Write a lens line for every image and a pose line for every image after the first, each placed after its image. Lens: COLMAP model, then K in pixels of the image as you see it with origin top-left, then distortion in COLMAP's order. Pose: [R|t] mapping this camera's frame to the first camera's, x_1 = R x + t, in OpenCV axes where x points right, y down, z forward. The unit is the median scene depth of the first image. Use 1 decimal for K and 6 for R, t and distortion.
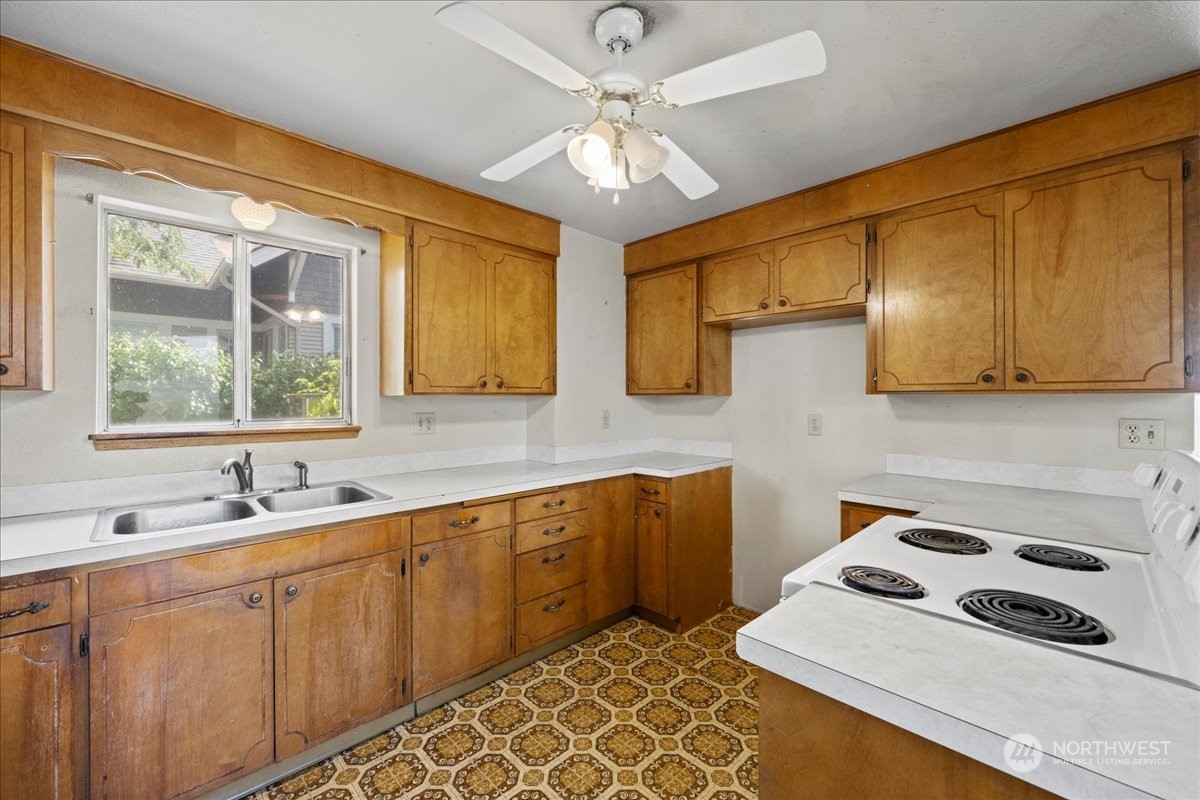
lens RADIAL K [[482.6, 0, 600.0], [0, 482.6, 400.0], [0, 0, 1]] dist [-0.001331, -0.000105]
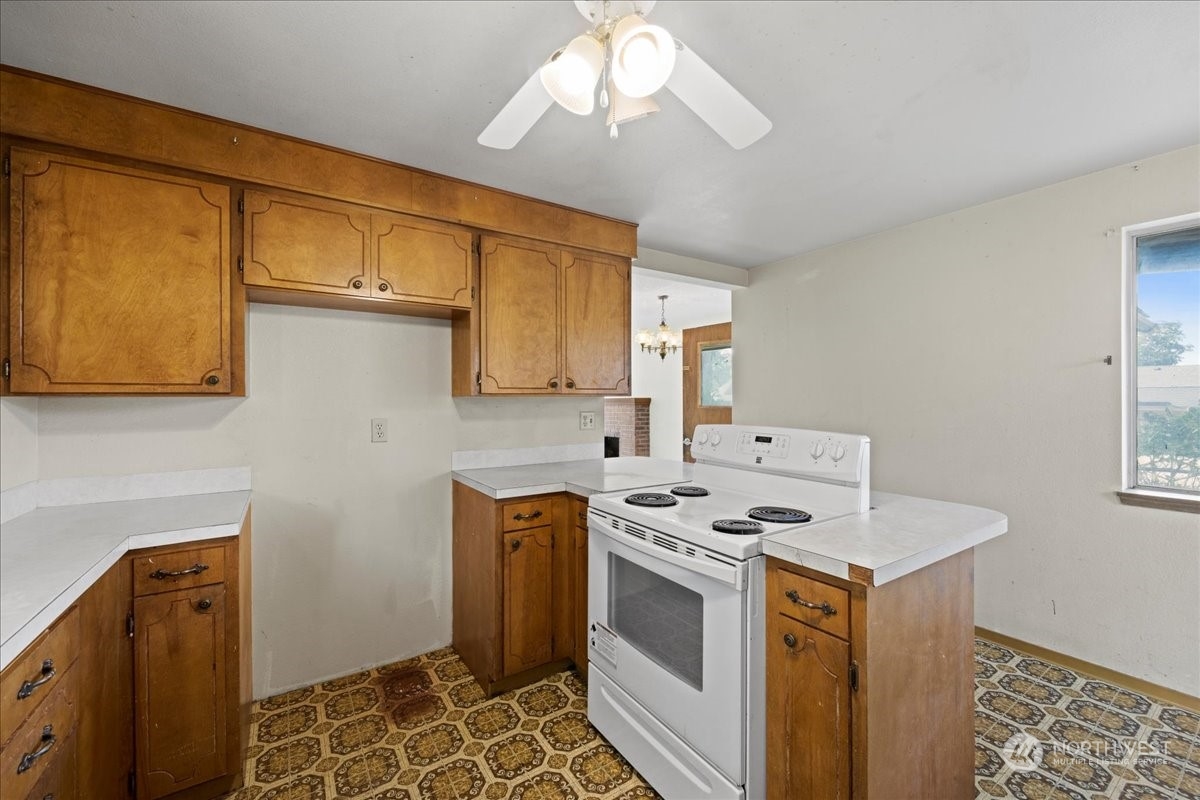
lens RADIAL K [[482.6, 0, 600.0], [0, 482.6, 400.0], [0, 0, 1]] dist [-0.001331, -0.000105]
pose [[0.182693, -0.002874, 0.983166, -0.398279], [0.008170, 0.999966, 0.001405, -0.002766], [-0.983136, 0.007776, 0.182711, 0.501974]]
